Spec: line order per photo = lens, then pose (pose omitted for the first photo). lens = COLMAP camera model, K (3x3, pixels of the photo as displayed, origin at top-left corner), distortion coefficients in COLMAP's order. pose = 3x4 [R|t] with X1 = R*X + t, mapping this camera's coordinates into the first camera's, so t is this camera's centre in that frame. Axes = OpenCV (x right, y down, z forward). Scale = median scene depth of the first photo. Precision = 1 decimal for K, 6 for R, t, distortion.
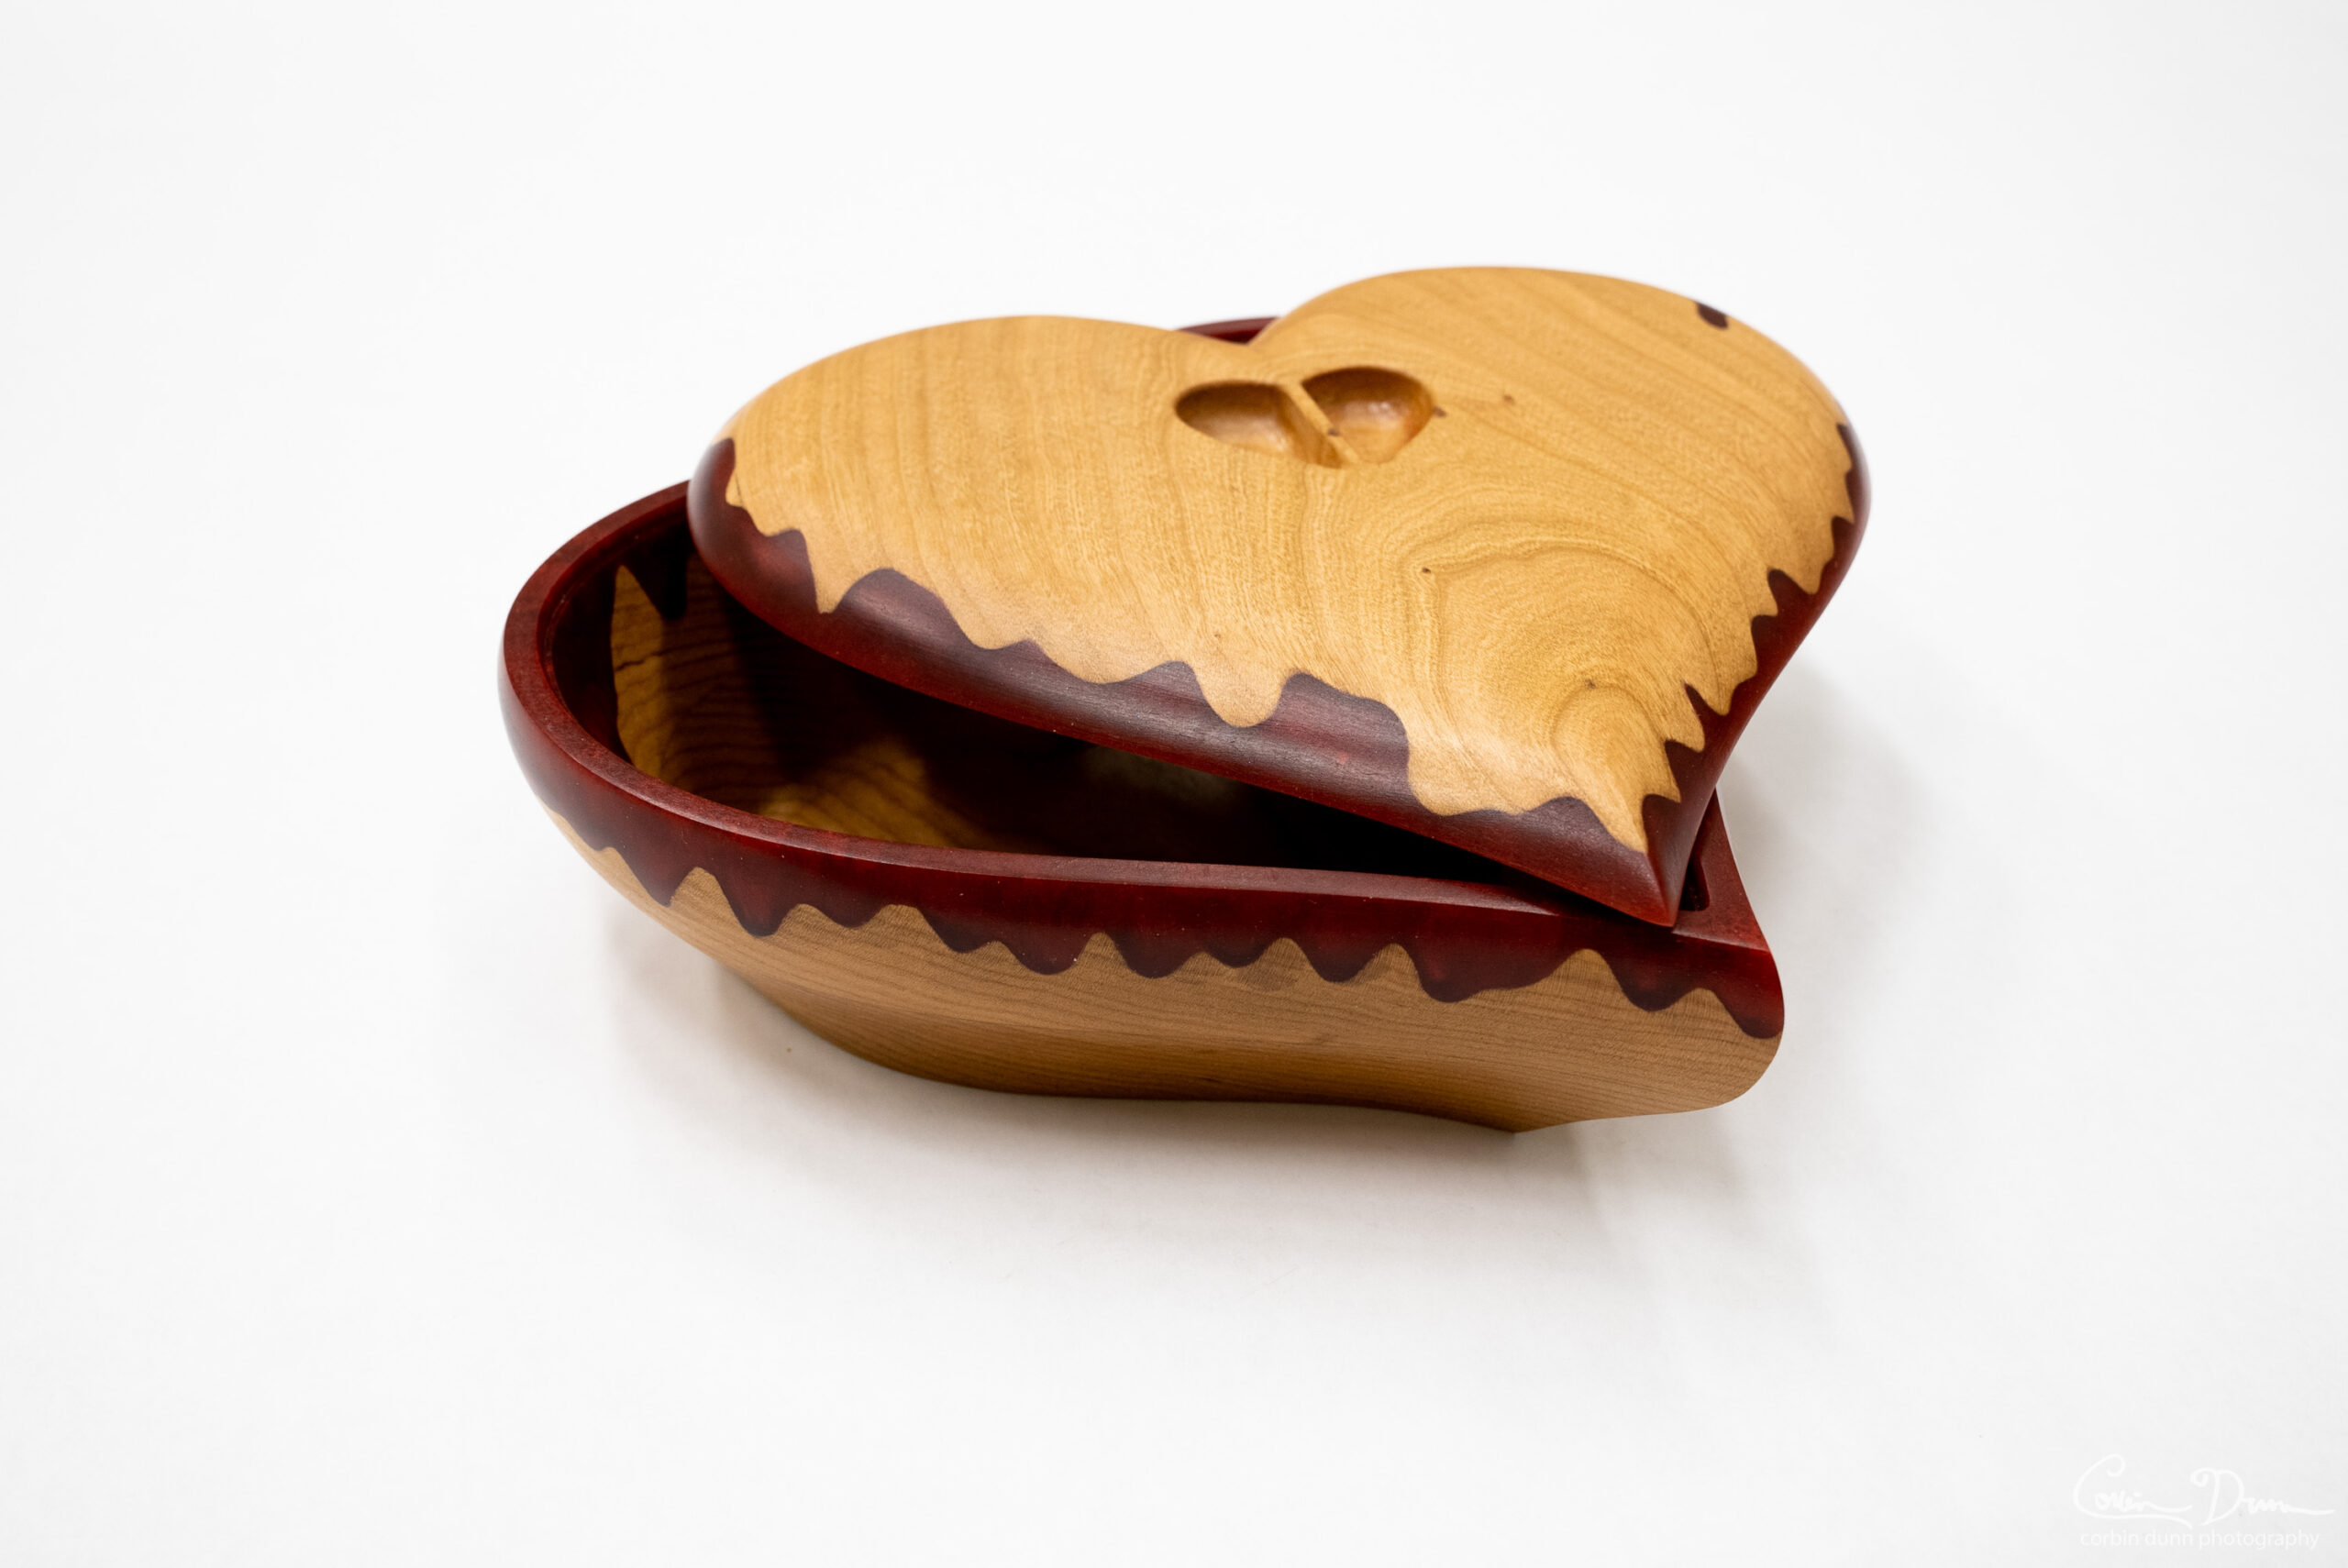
lens RADIAL K [[2297.0, 0, 1174.0], [0, 2297.0, 784.0], [0, 0, 1]] dist [-0.064450, 0.005136]
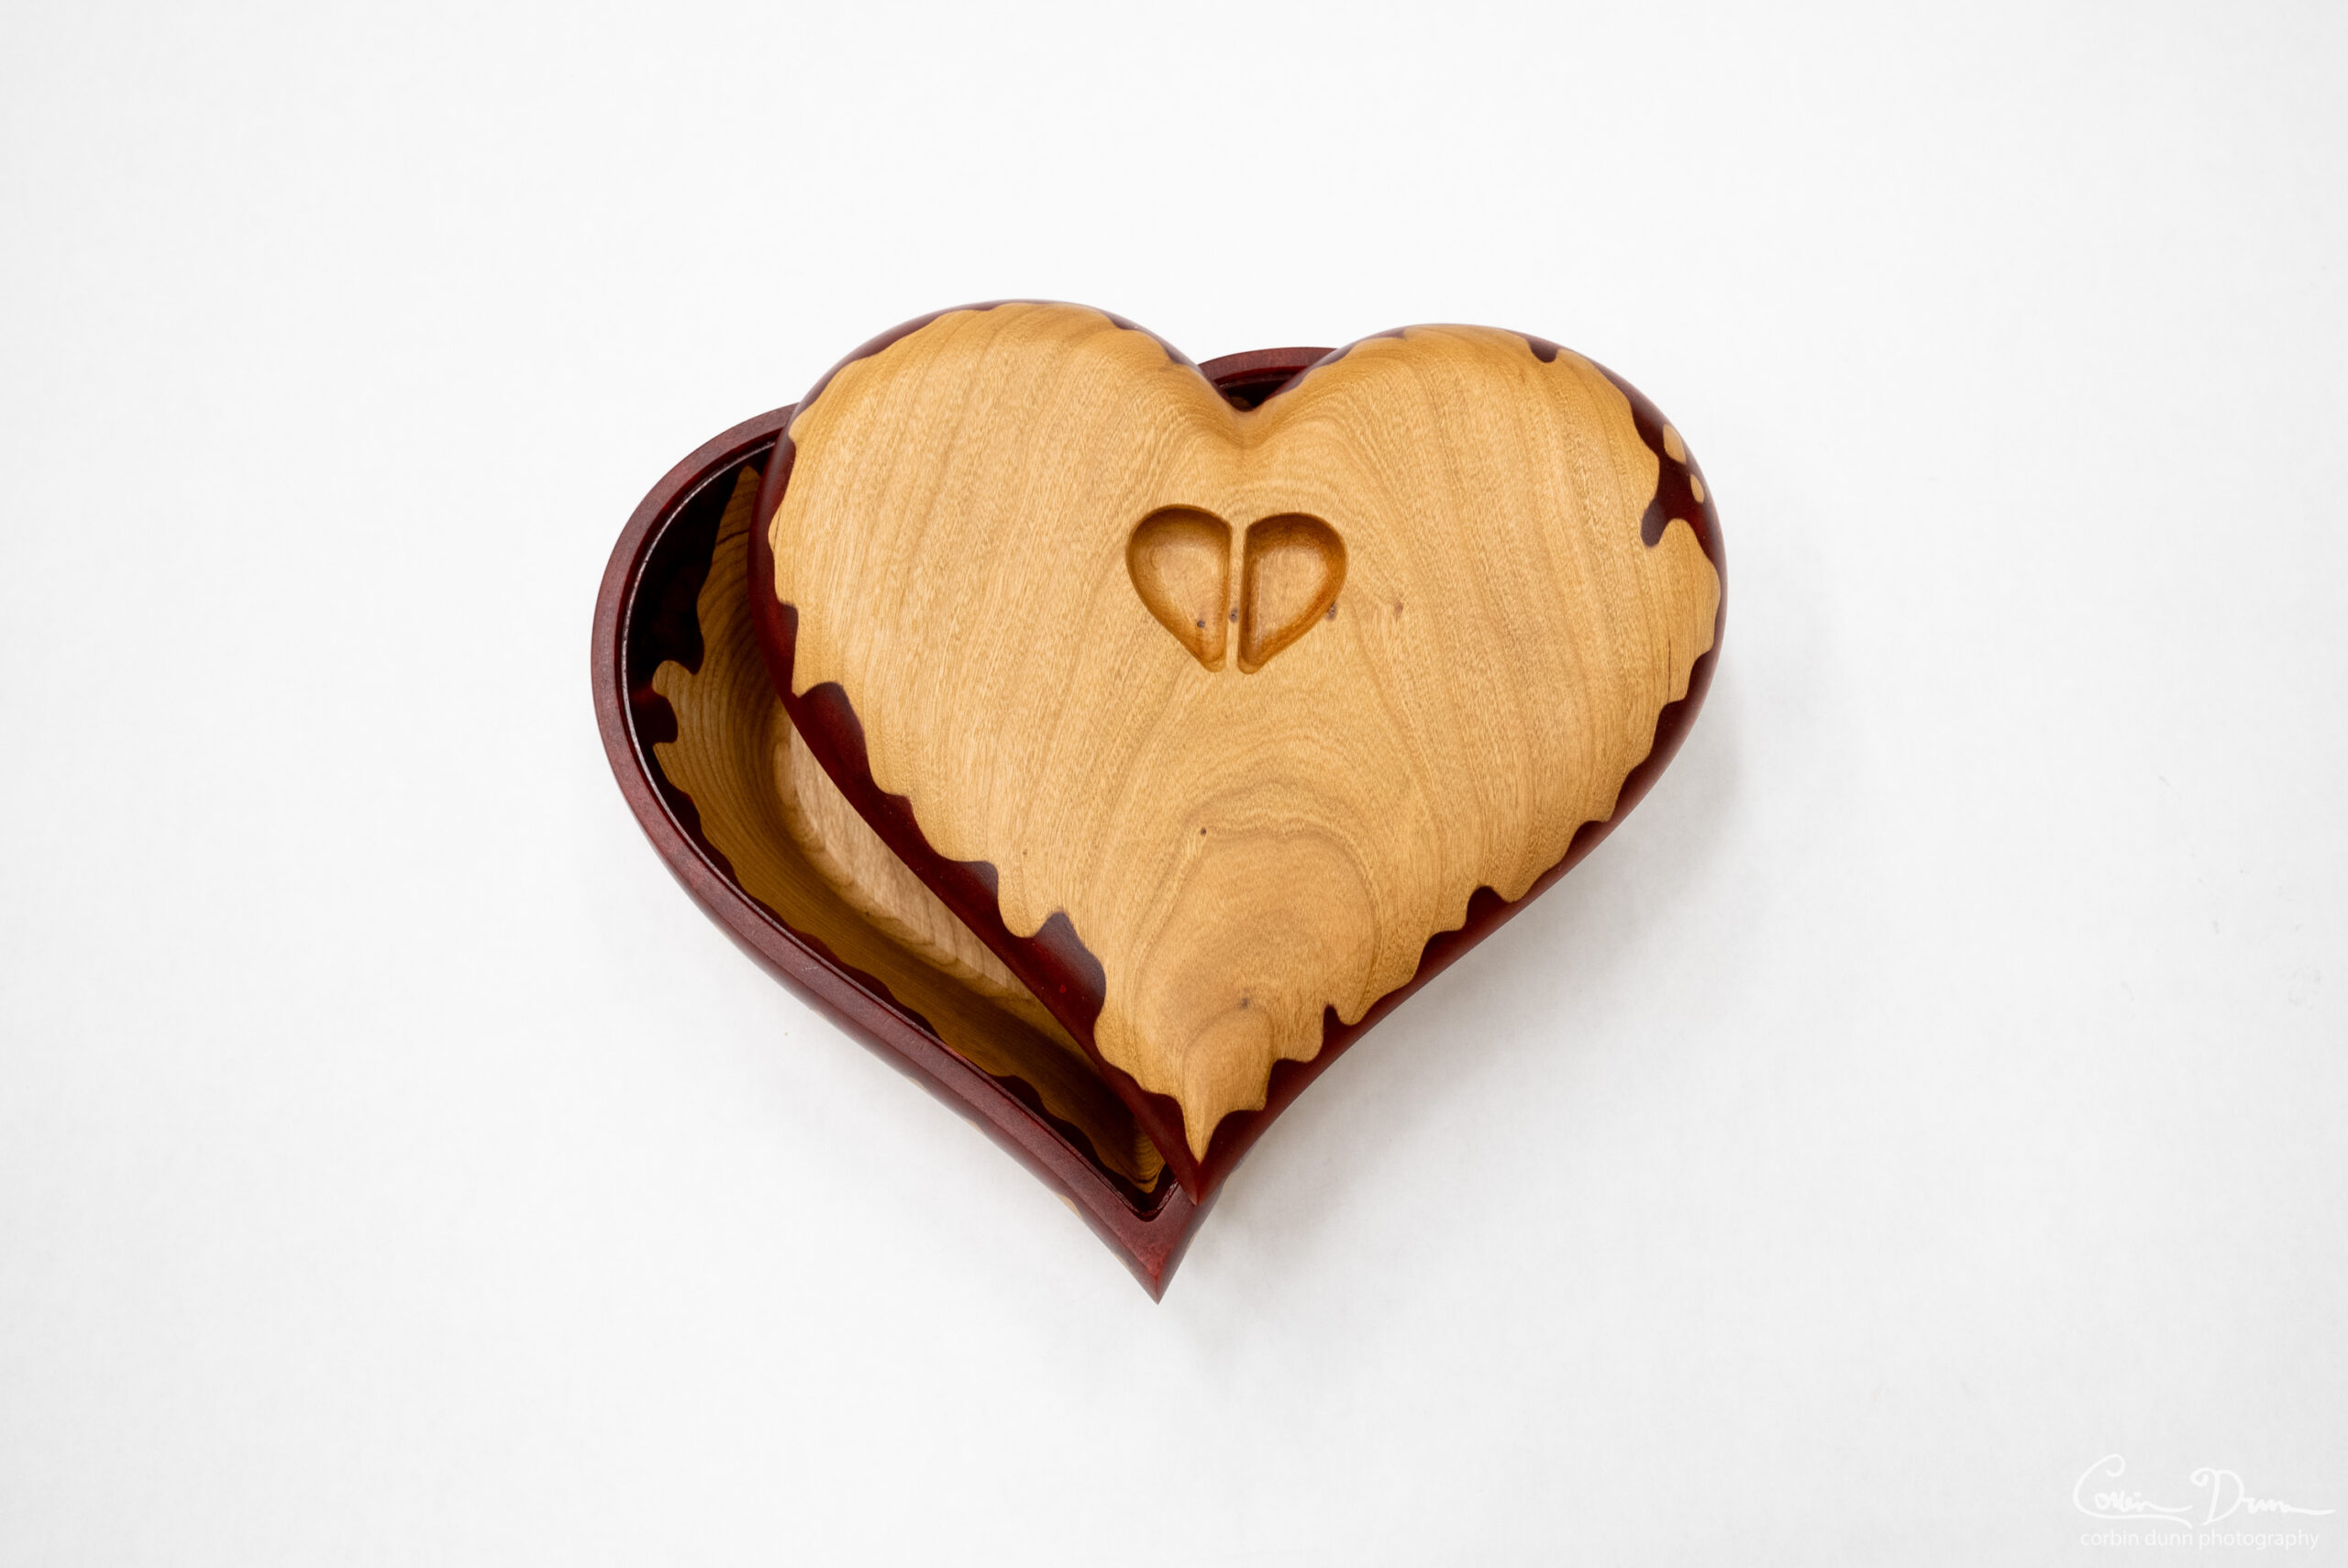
lens RADIAL K [[2297.0, 0, 1174.0], [0, 2297.0, 784.0], [0, 0, 1]] dist [-0.064450, 0.005136]
pose [[0.926698, 0.356210, -0.119769, 0.231053], [-0.207652, 0.750976, 0.626830, -0.896954], [0.313227, -0.556012, 0.769896, -0.019271]]
